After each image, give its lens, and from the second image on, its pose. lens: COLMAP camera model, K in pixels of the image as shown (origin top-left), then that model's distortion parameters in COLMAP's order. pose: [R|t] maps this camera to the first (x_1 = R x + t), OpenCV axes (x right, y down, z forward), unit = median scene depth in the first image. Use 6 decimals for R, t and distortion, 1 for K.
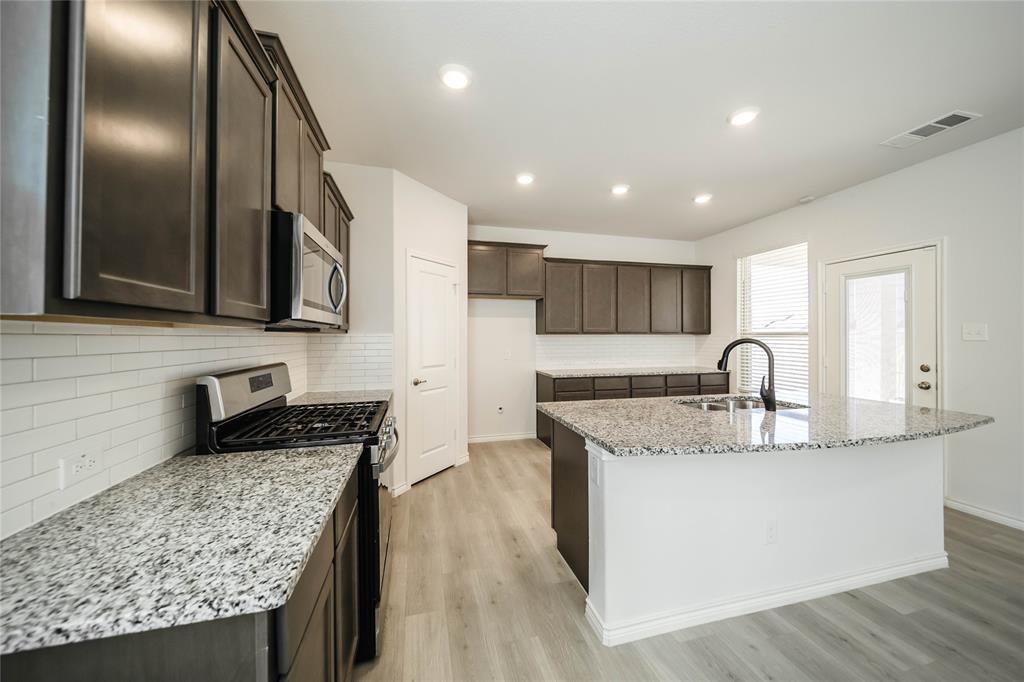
lens RADIAL K [[364.4, 0, 512.5], [0, 364.4, 335.5], [0, 0, 1]] dist [0.002803, -0.001664]
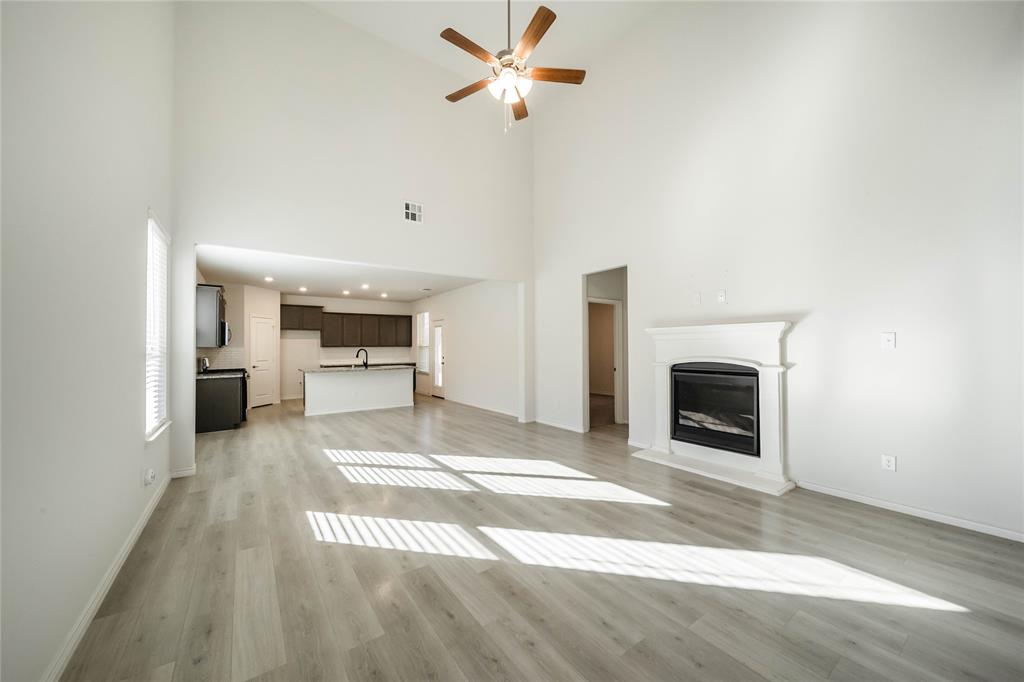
lens RADIAL K [[364.4, 0, 511.6], [0, 364.4, 345.7], [0, 0, 1]] dist [0.002803, -0.001664]
pose [[0.928593, 0.000169, 0.371100, 0.404707], [0.001325, 0.999992, -0.003770, -0.001004], [-0.371097, 0.003993, 0.928585, -1.785784]]
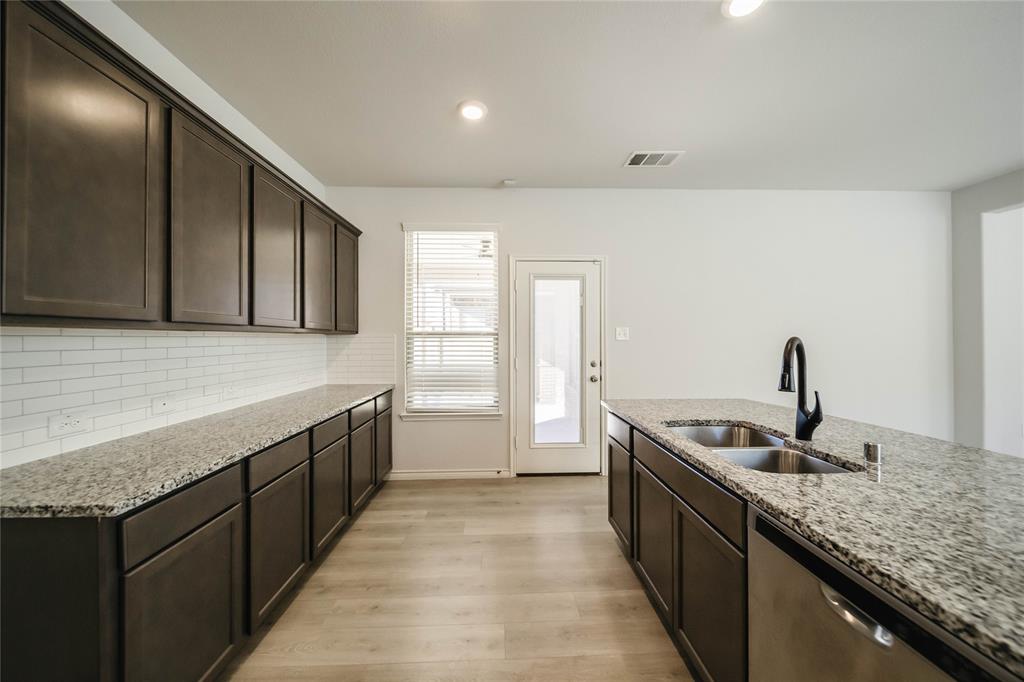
lens RADIAL K [[364.4, 0, 510.2], [0, 364.4, 337.4], [0, 0, 1]] dist [0.002803, -0.001664]
pose [[0.229298, 0.002954, 0.973352, -0.058998], [-0.001522, 0.999995, -0.002677, 0.006213], [-0.973355, -0.000867, 0.229301, 0.804169]]
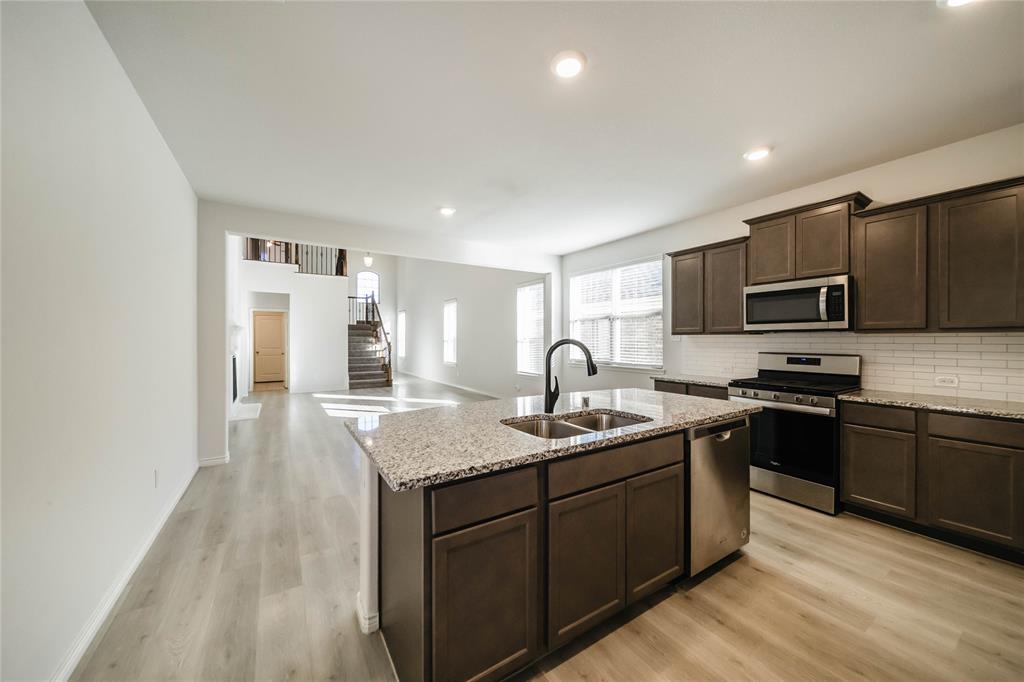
lens RADIAL K [[364.4, 0, 503.4], [0, 364.4, 341.5], [0, 0, 1]] dist [0.002803, -0.001664]
pose [[-0.955180, 0.004789, -0.295985, 0.644045], [0.003950, 0.999986, 0.003435, 0.006495], [0.295998, 0.002112, -0.955186, 1.104152]]
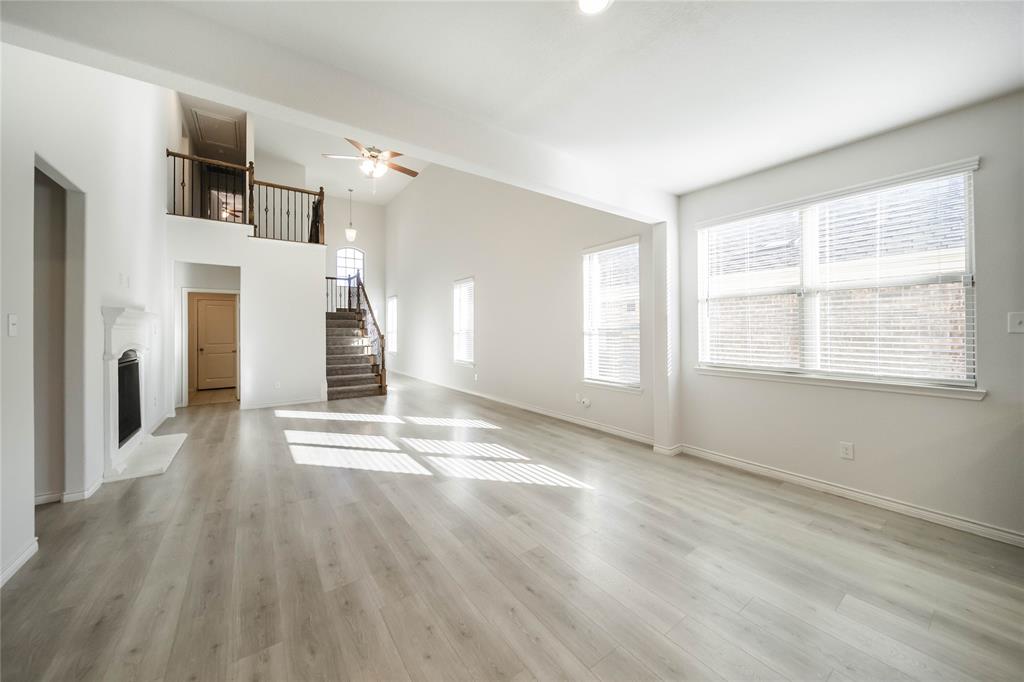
lens RADIAL K [[364.4, 0, 501.7], [0, 364.4, 330.2], [0, 0, 1]] dist [0.002803, -0.001664]
pose [[-0.938774, 0.006776, -0.344467, 0.729174], [0.008312, 0.999961, -0.002982, 0.002810], [0.344433, -0.005662, -0.938794, 0.371022]]
